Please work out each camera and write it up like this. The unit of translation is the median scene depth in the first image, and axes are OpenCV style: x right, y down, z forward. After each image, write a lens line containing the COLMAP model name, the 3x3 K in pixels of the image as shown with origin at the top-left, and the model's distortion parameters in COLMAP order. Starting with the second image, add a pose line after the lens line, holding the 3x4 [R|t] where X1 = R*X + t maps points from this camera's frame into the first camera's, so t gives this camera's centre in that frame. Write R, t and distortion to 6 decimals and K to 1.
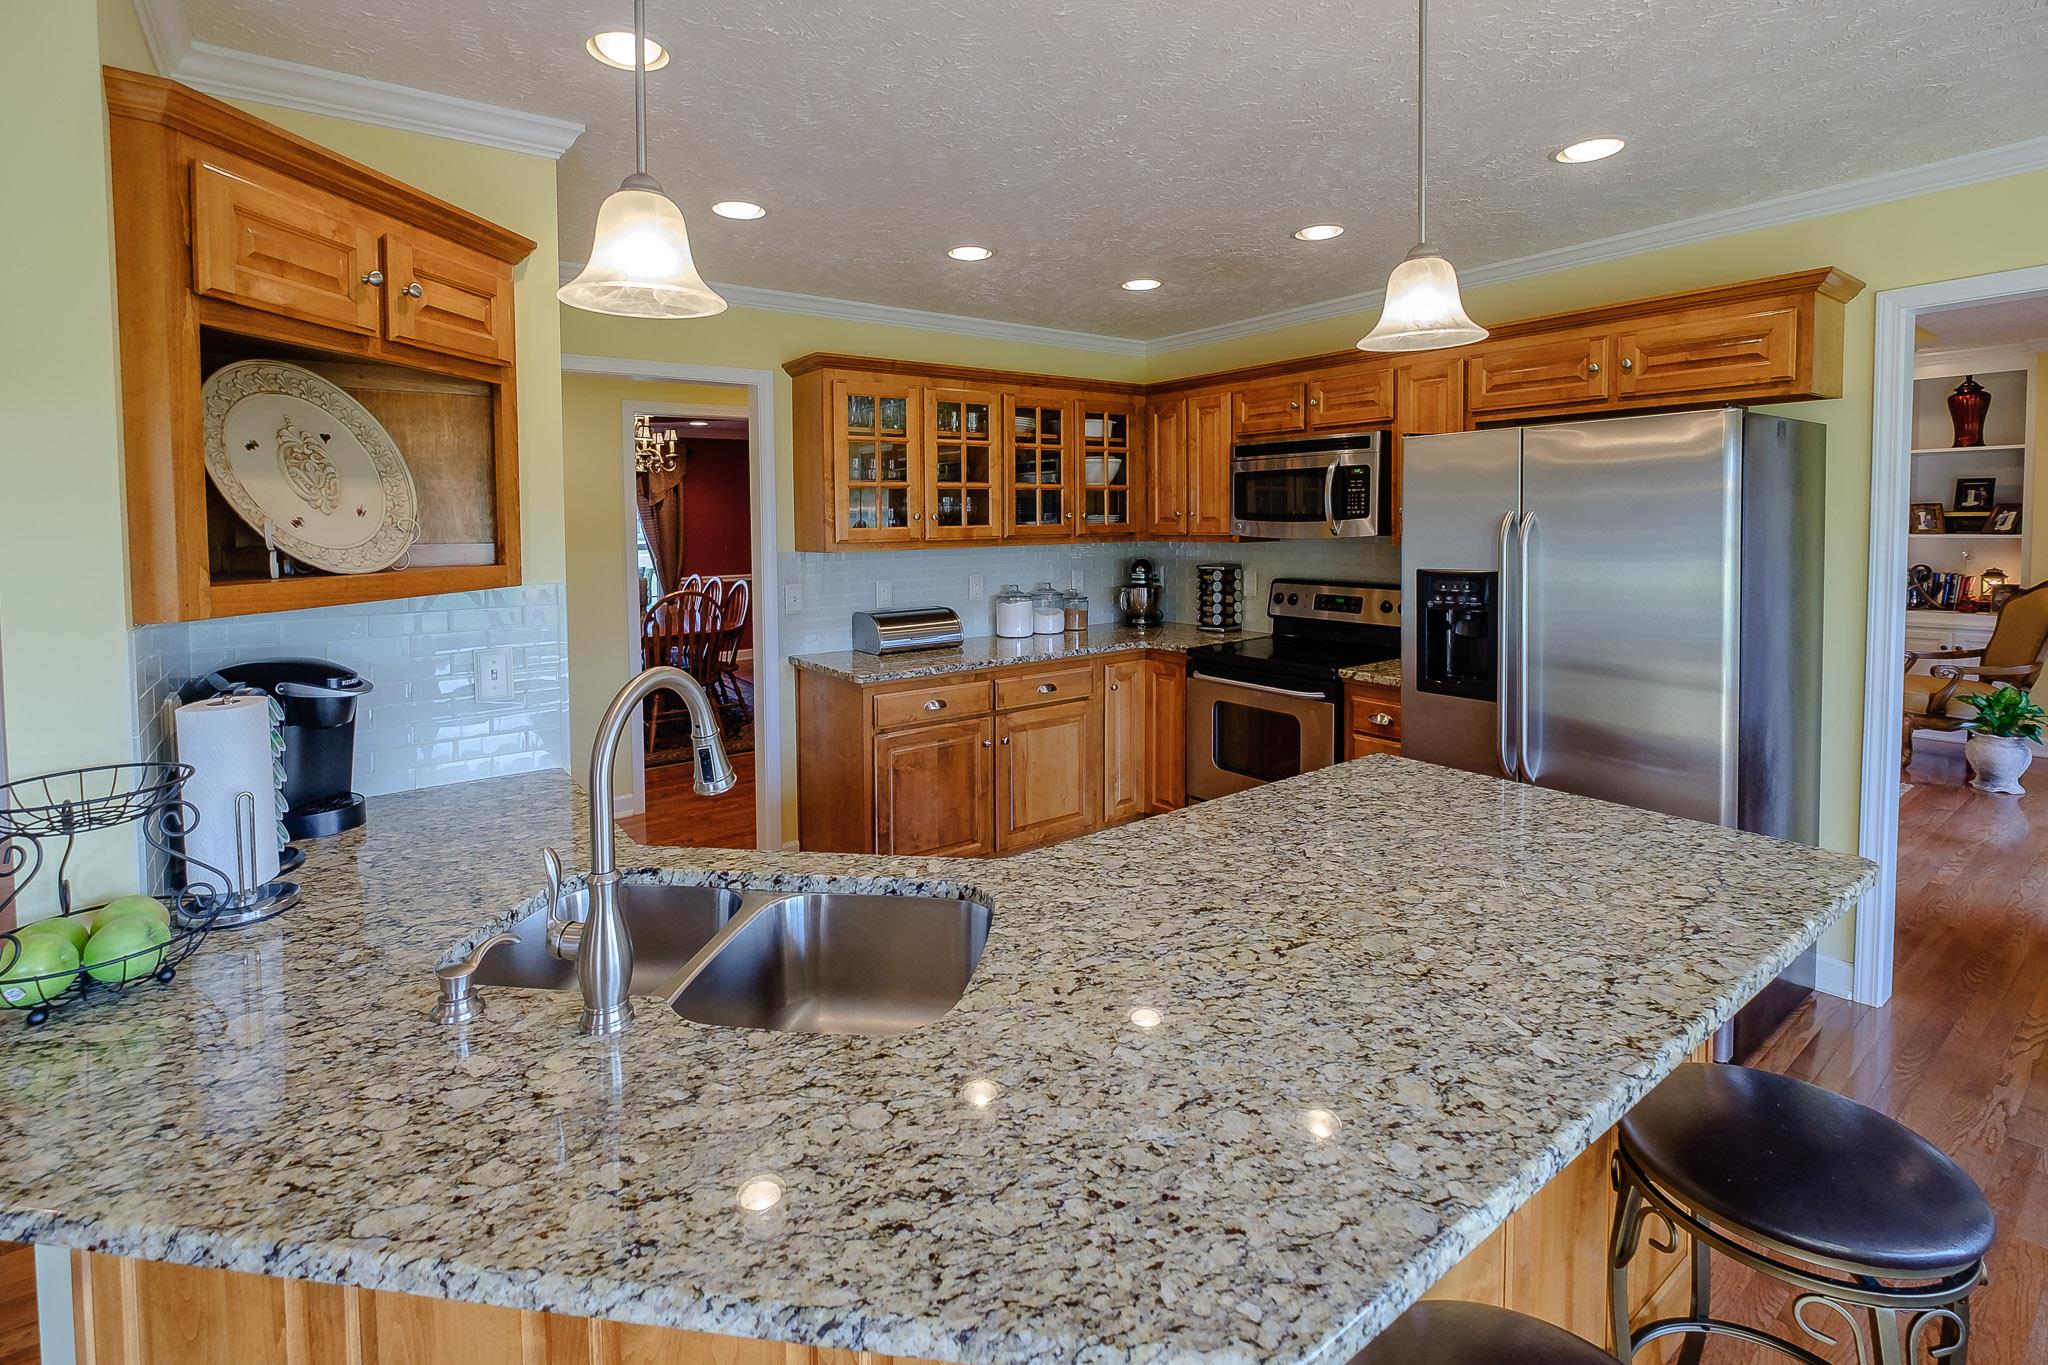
lens RADIAL K [[931.3, 0, 1015.9], [0, 931.3, 553.2], [0, 0, 1]] dist [-0.001312, -0.001086]
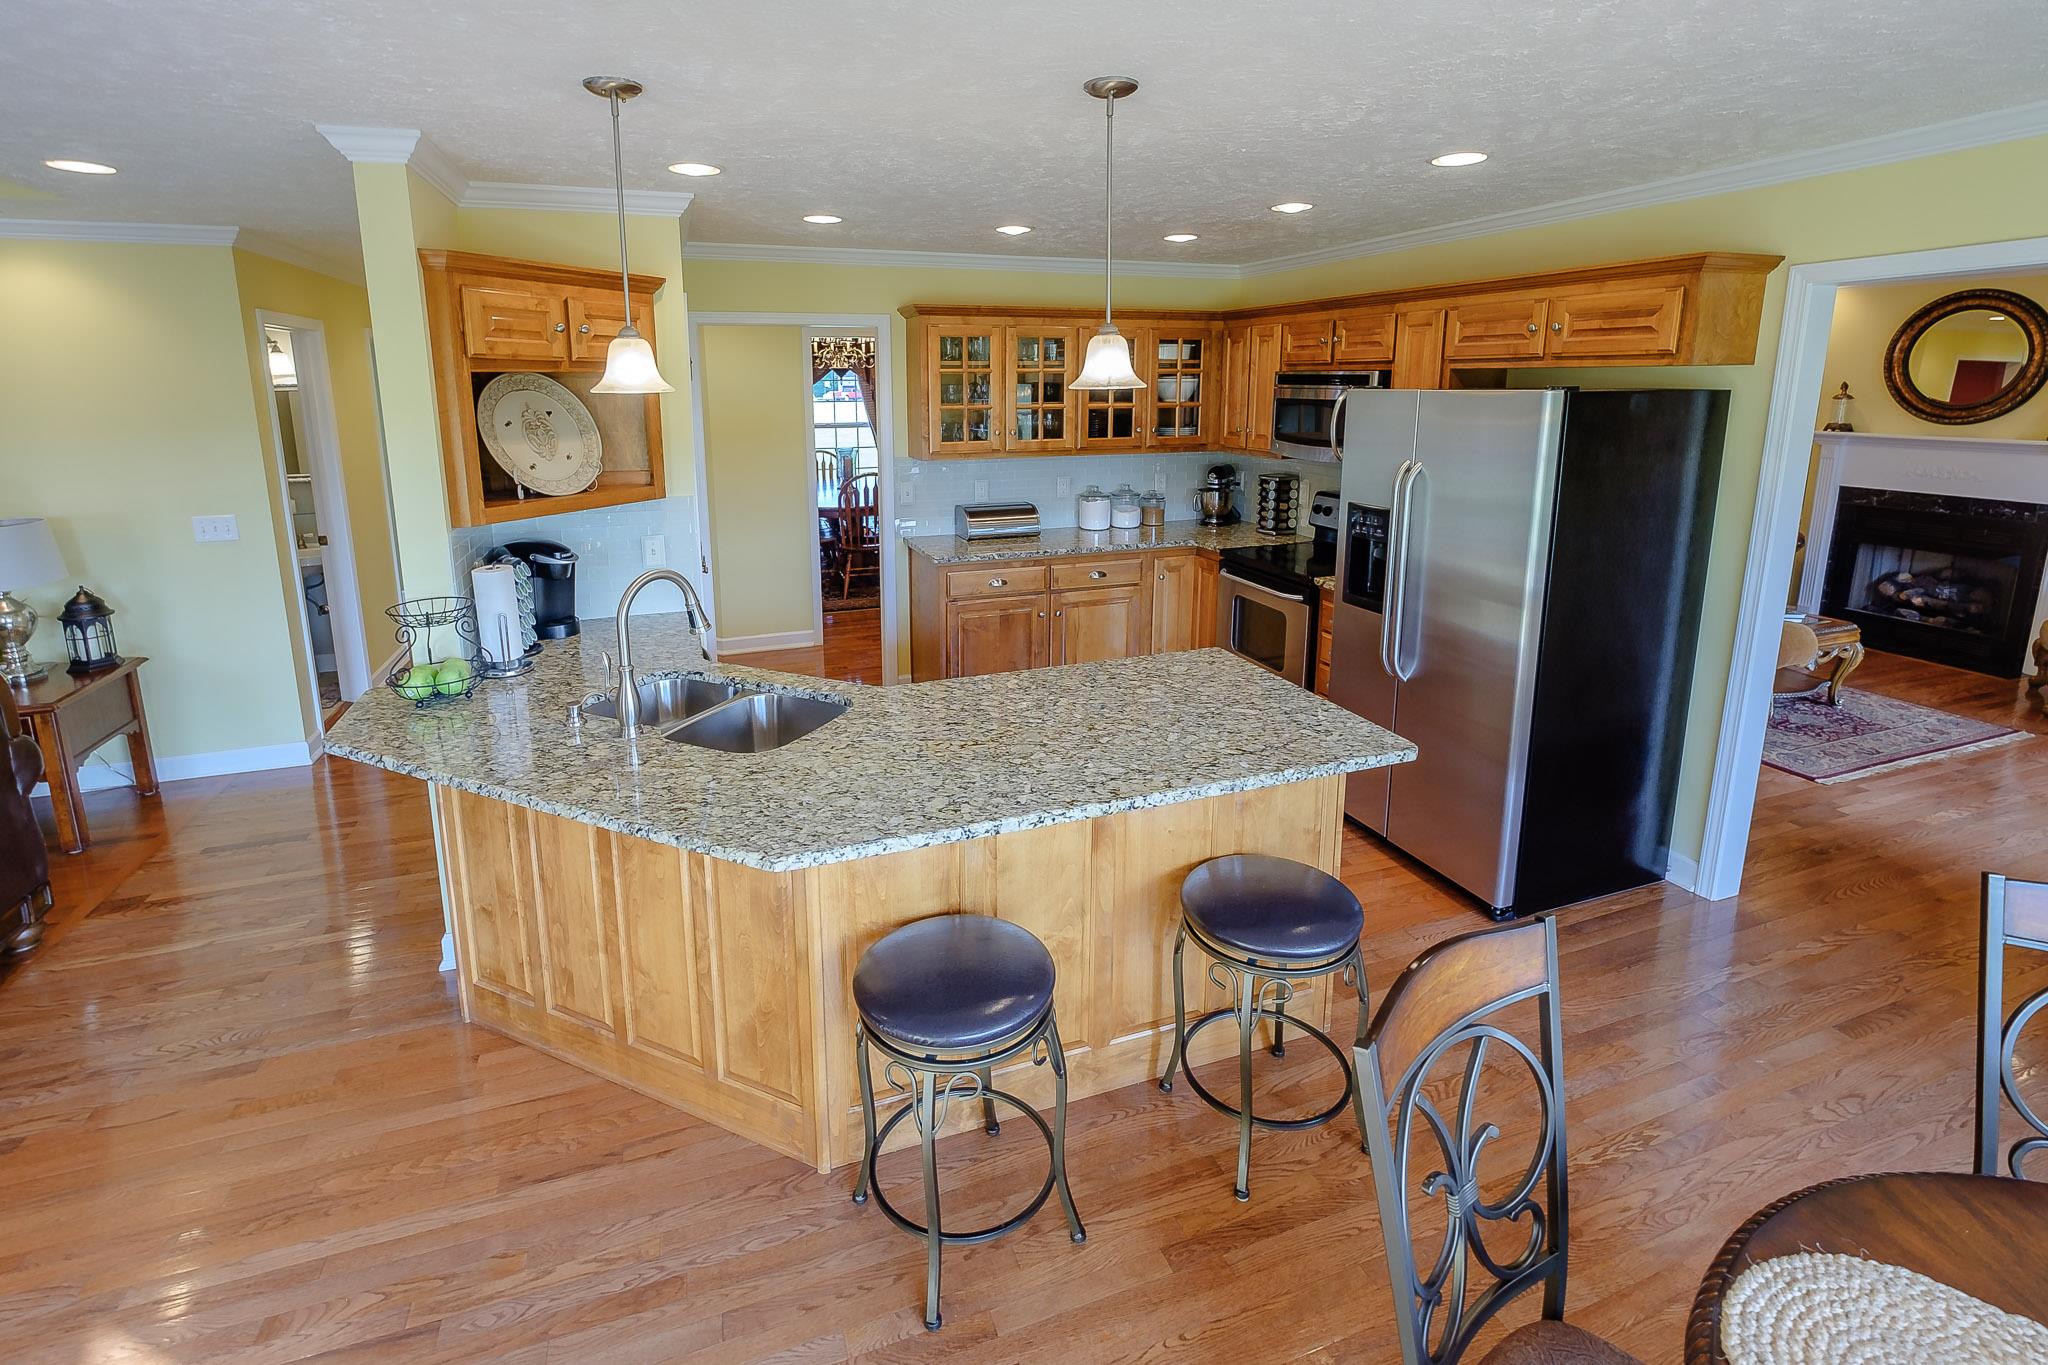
lens RADIAL K [[930.7, 0, 1017.7], [0, 930.7, 548.2], [0, 0, 1]] dist [0.004036, -0.000113]
pose [[0.960122, 0.060200, -0.273025, 0.283418], [-0.020439, 0.989044, 0.146201, -0.072501], [0.278835, -0.134790, 0.950833, -0.211974]]
